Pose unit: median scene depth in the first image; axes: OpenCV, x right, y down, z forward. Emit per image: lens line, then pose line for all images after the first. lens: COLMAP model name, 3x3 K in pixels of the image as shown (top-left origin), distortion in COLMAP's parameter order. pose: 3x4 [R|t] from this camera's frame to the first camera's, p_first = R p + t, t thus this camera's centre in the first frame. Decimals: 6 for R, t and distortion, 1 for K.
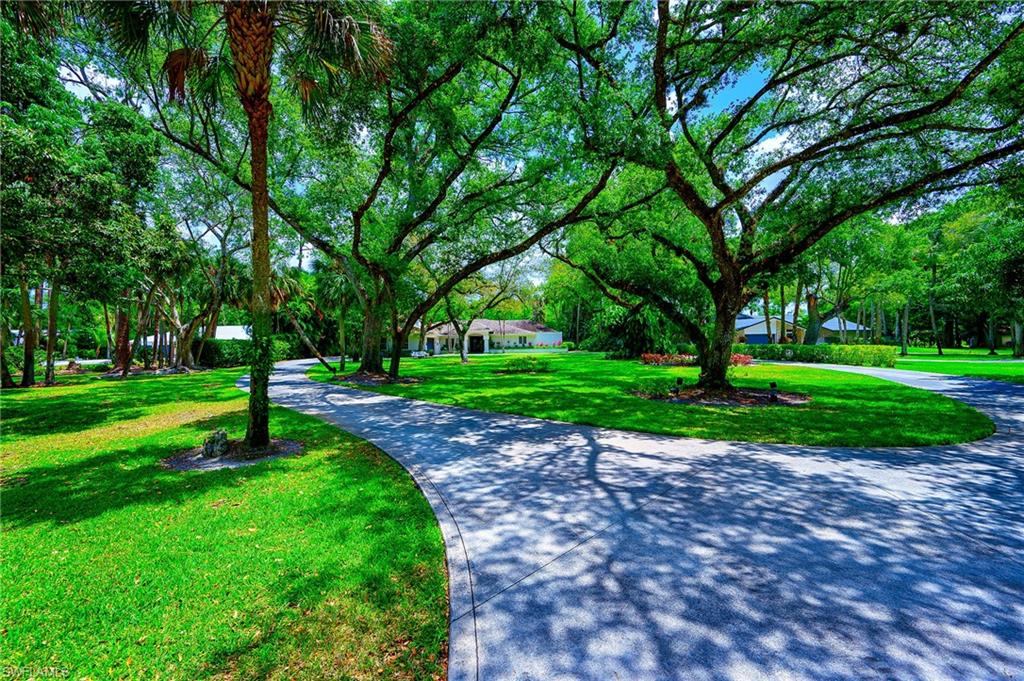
lens RADIAL K [[417.4, 0, 507.5], [0, 417.4, 343.3], [0, 0, 1]] dist [0.002021, -0.000087]
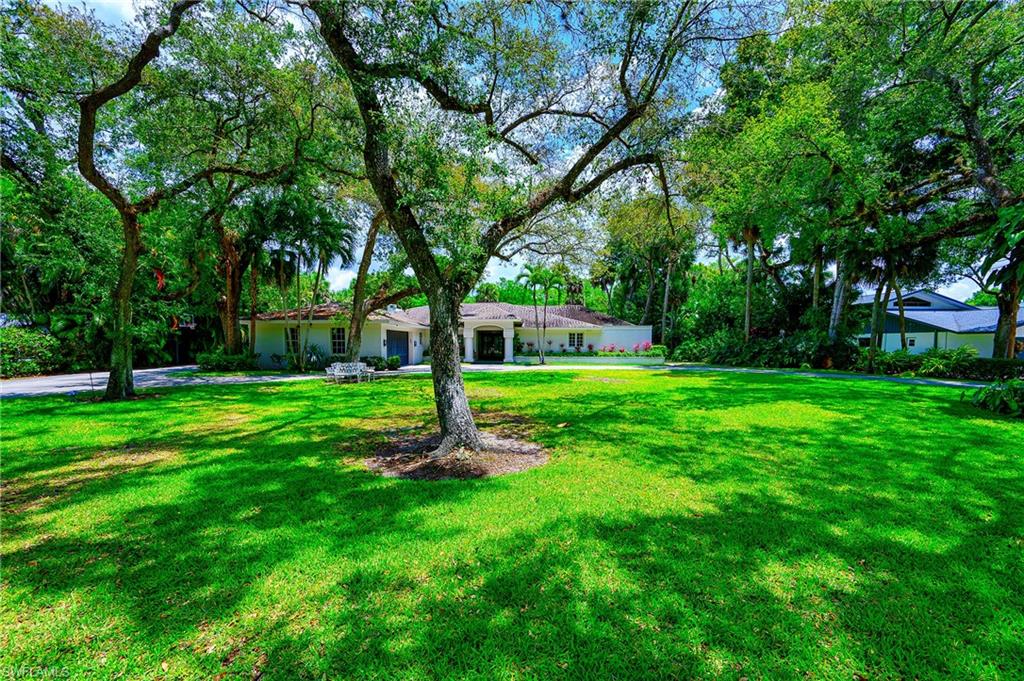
lens RADIAL K [[417.4, 0, 502.2], [0, 417.4, 363.4], [0, 0, 1]] dist [0.002021, -0.000087]
pose [[0.999592, 0.020411, -0.019978, -0.047470], [-0.019486, 0.998776, 0.045453, -0.000169], [0.020881, -0.045045, 0.998767, 0.467036]]
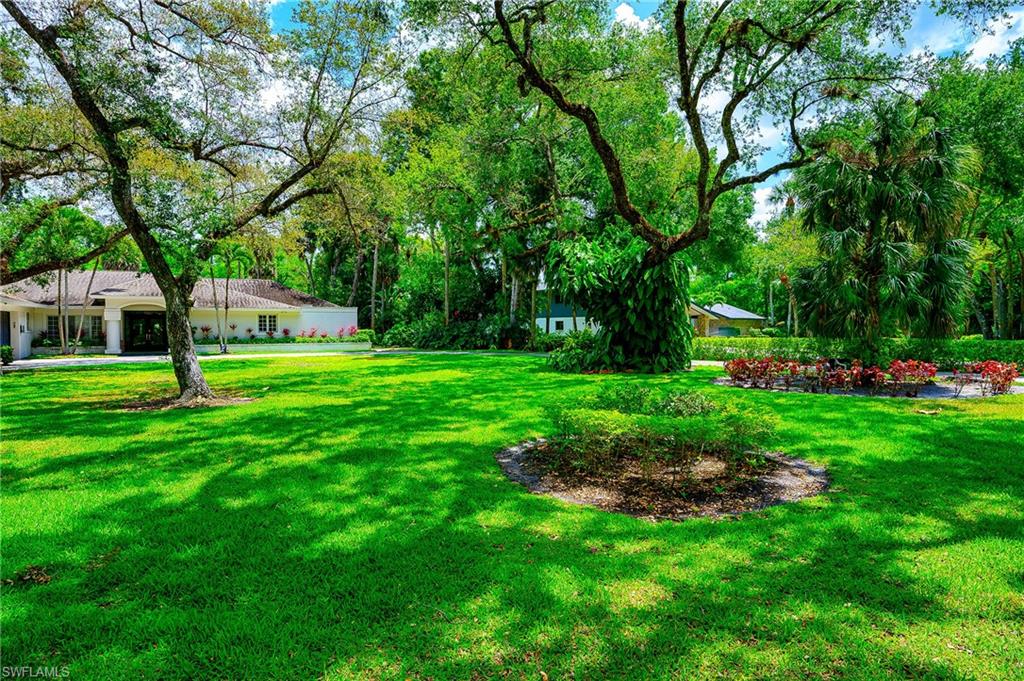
lens RADIAL K [[601.1, 0, 508.0], [0, 601.1, 344.0], [0, 0, 1]] dist [0.004002, 0.000885]
pose [[0.856901, 0.000828, 0.515480, -0.074364], [-0.010255, 0.999828, 0.015440, 0.001532], [-0.515379, -0.018517, 0.856763, 0.328241]]
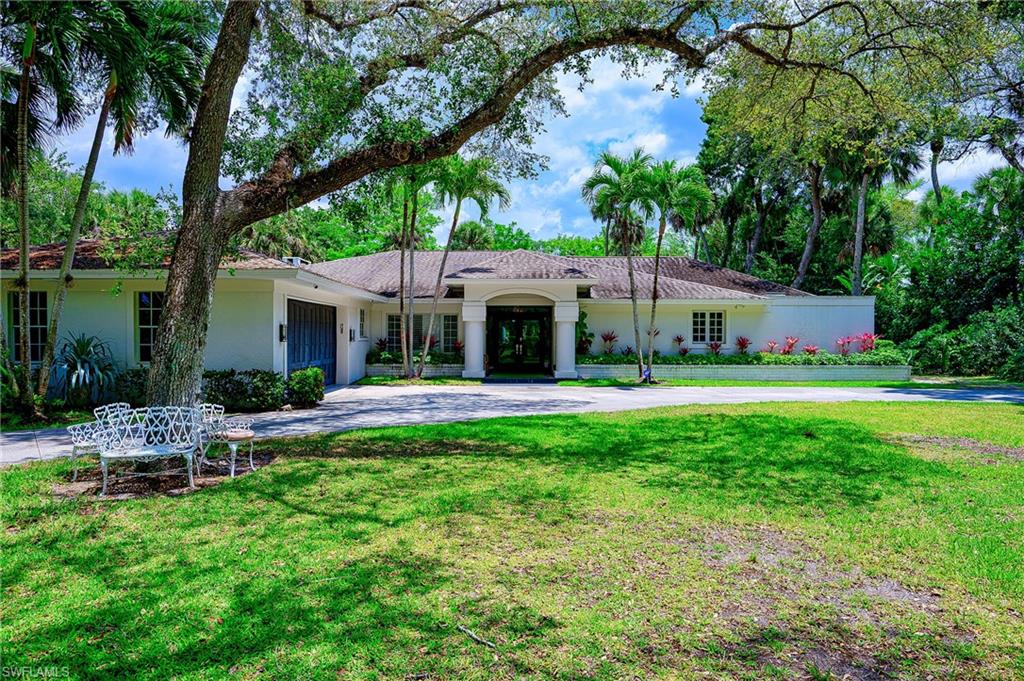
lens RADIAL K [[675.8, 0, 501.2], [0, 675.8, 342.3], [0, 0, 1]] dist [0.001315, 0.001333]
pose [[0.999125, 0.020011, 0.036725, -0.098791], [-0.020233, 0.999779, 0.005678, 0.001090], [-0.036603, -0.006416, 0.999309, 0.620131]]
